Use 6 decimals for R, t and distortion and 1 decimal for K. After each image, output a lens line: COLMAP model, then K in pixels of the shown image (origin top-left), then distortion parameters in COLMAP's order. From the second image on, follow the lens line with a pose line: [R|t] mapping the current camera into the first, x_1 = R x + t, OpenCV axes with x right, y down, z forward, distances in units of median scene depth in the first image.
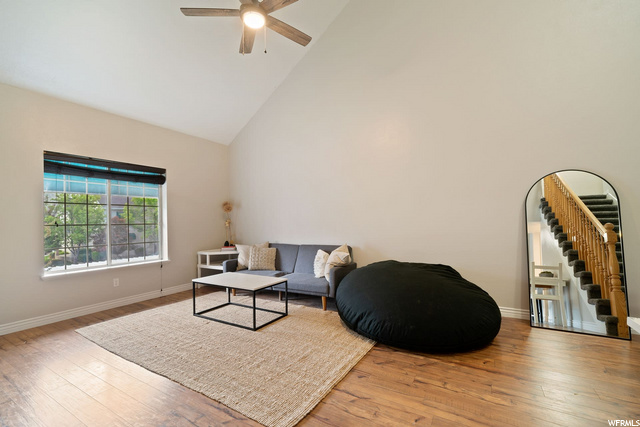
lens RADIAL K [[285.1, 0, 320.0], [0, 285.1, 213.5], [0, 0, 1]] dist [0.001392, 0.000115]
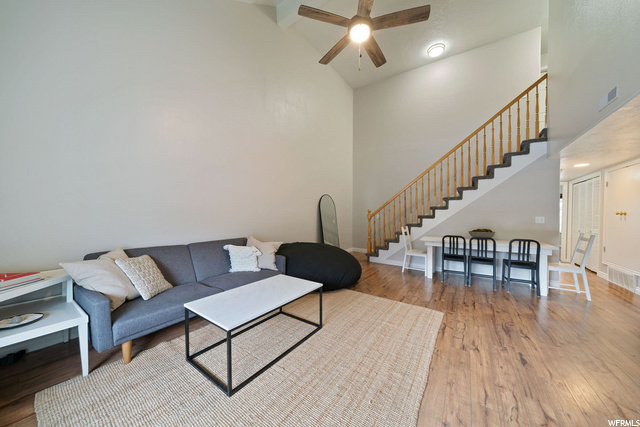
lens RADIAL K [[216.2, 0, 316.6], [0, 216.2, 216.3], [0, 0, 1]] dist [-0.006931, -0.000050]
pose [[0.080608, 0.003573, 0.996739, -0.880542], [-0.036603, 0.999330, -0.000622, 0.034556], [-0.996074, -0.036434, 0.080685, 0.891940]]
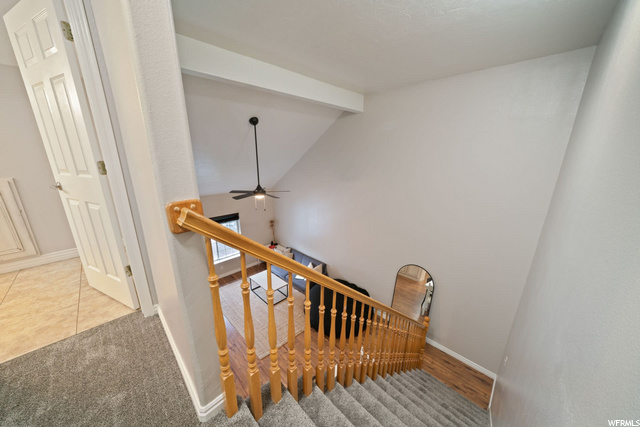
lens RADIAL K [[216.2, 0, 316.6], [0, 216.2, 216.3], [0, 0, 1]] dist [-0.006931, -0.000050]
pose [[0.963375, 0.082979, -0.254997, 0.499513], [-0.004850, 0.956155, 0.292819, -0.777426], [0.268115, -0.280858, 0.921538, -0.340391]]
